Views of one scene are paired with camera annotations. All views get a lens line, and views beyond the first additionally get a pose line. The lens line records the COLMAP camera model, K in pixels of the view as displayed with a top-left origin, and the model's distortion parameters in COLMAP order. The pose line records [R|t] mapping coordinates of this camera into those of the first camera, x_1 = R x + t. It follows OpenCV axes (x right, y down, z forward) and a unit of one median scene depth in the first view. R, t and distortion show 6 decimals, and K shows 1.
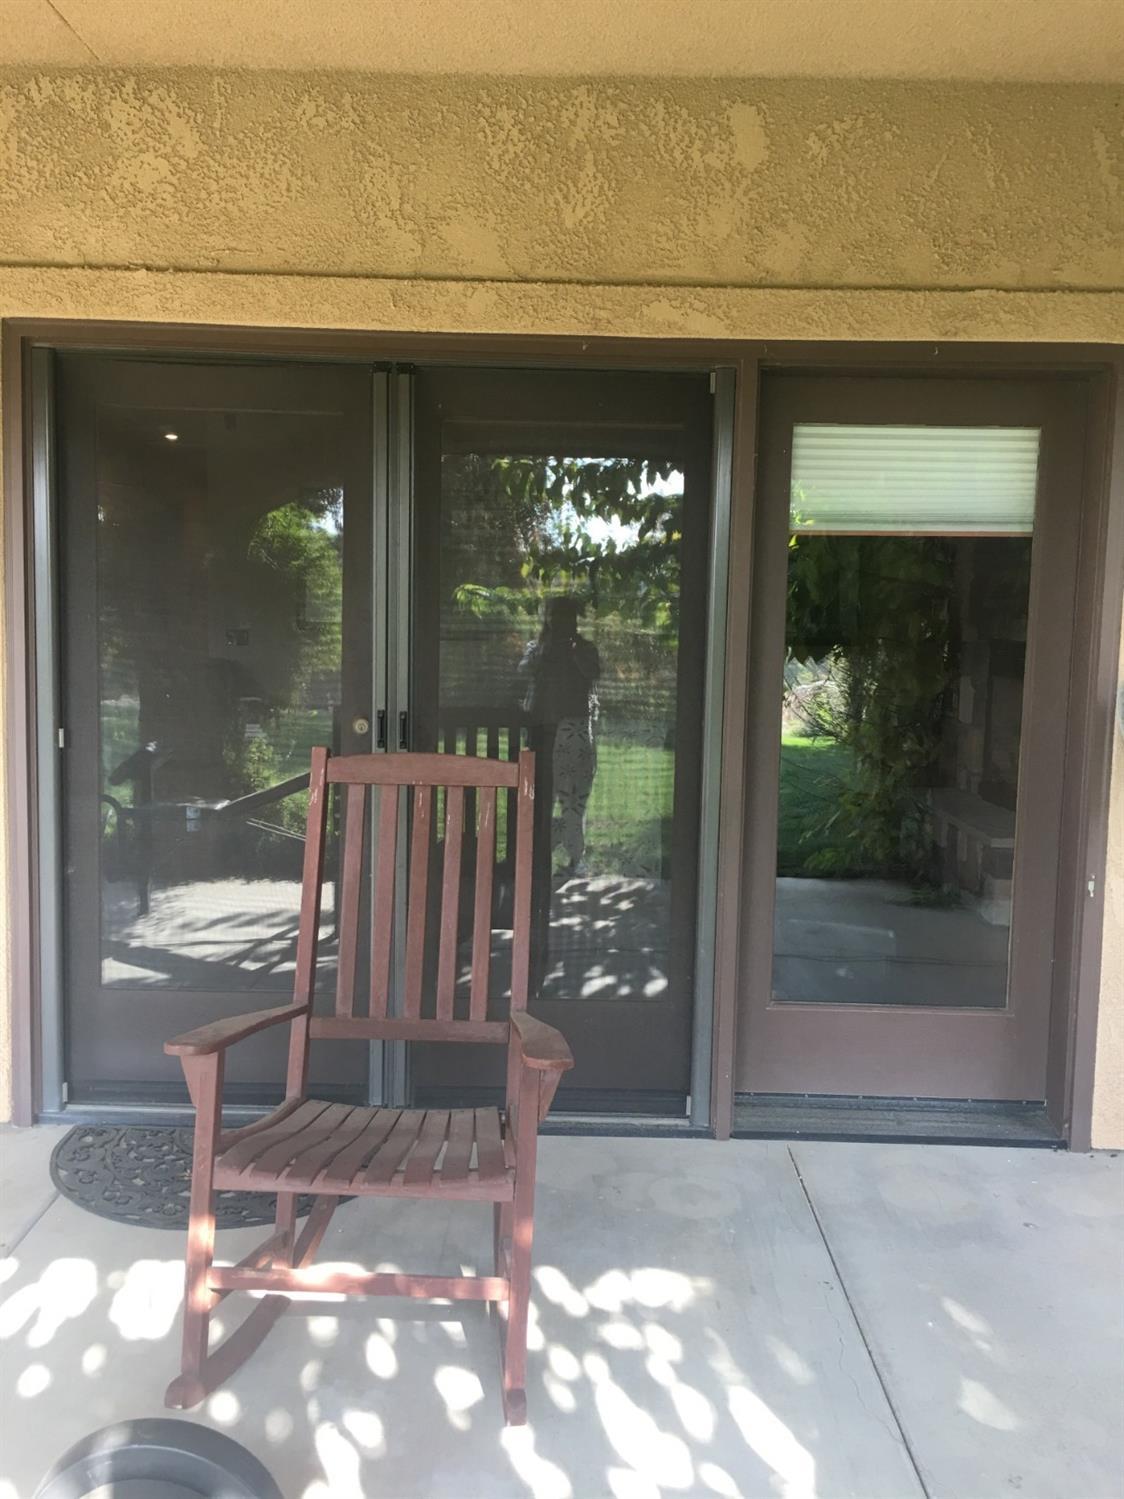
lens RADIAL K [[1266.9, 0, 562.0], [0, 1266.9, 749.5], [0, 0, 1]] dist [0.057944, -0.080206]
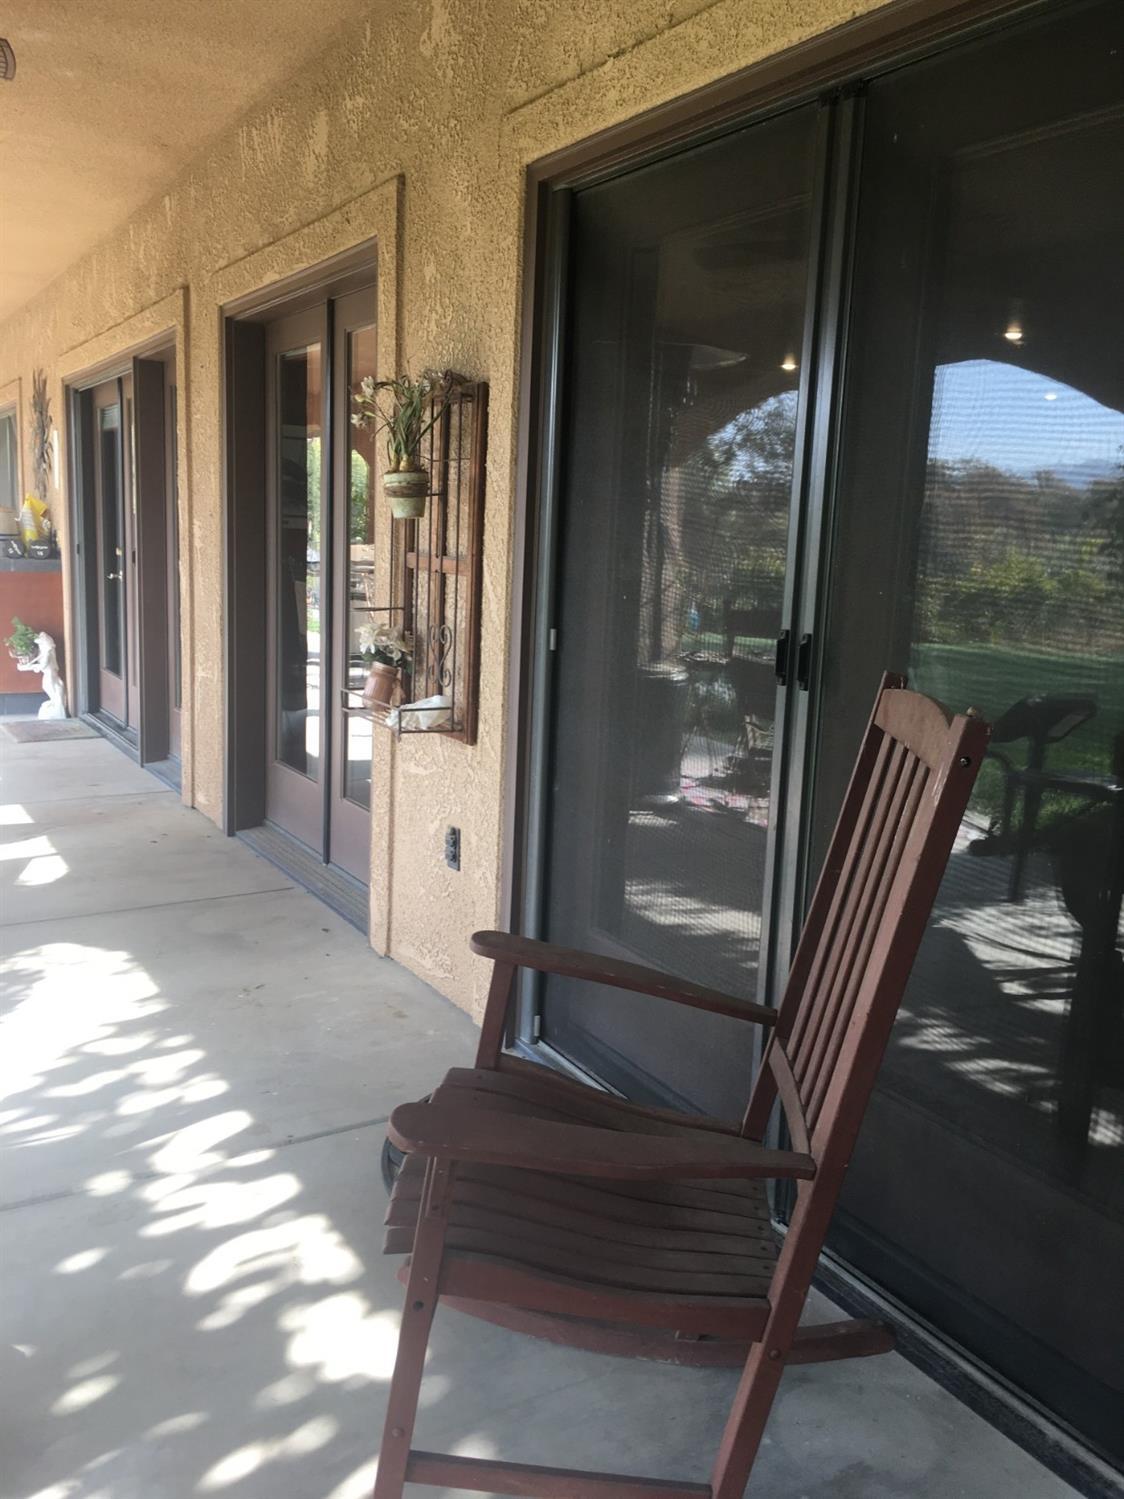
lens RADIAL K [[1266.9, 0, 562.0], [0, 1266.9, 749.5], [0, 0, 1]] dist [0.057944, -0.080206]
pose [[0.519197, 0.144964, -0.842271, 0.371102], [-0.124693, 0.987813, 0.093150, -0.016239], [0.845509, 0.056662, 0.530946, 0.534456]]
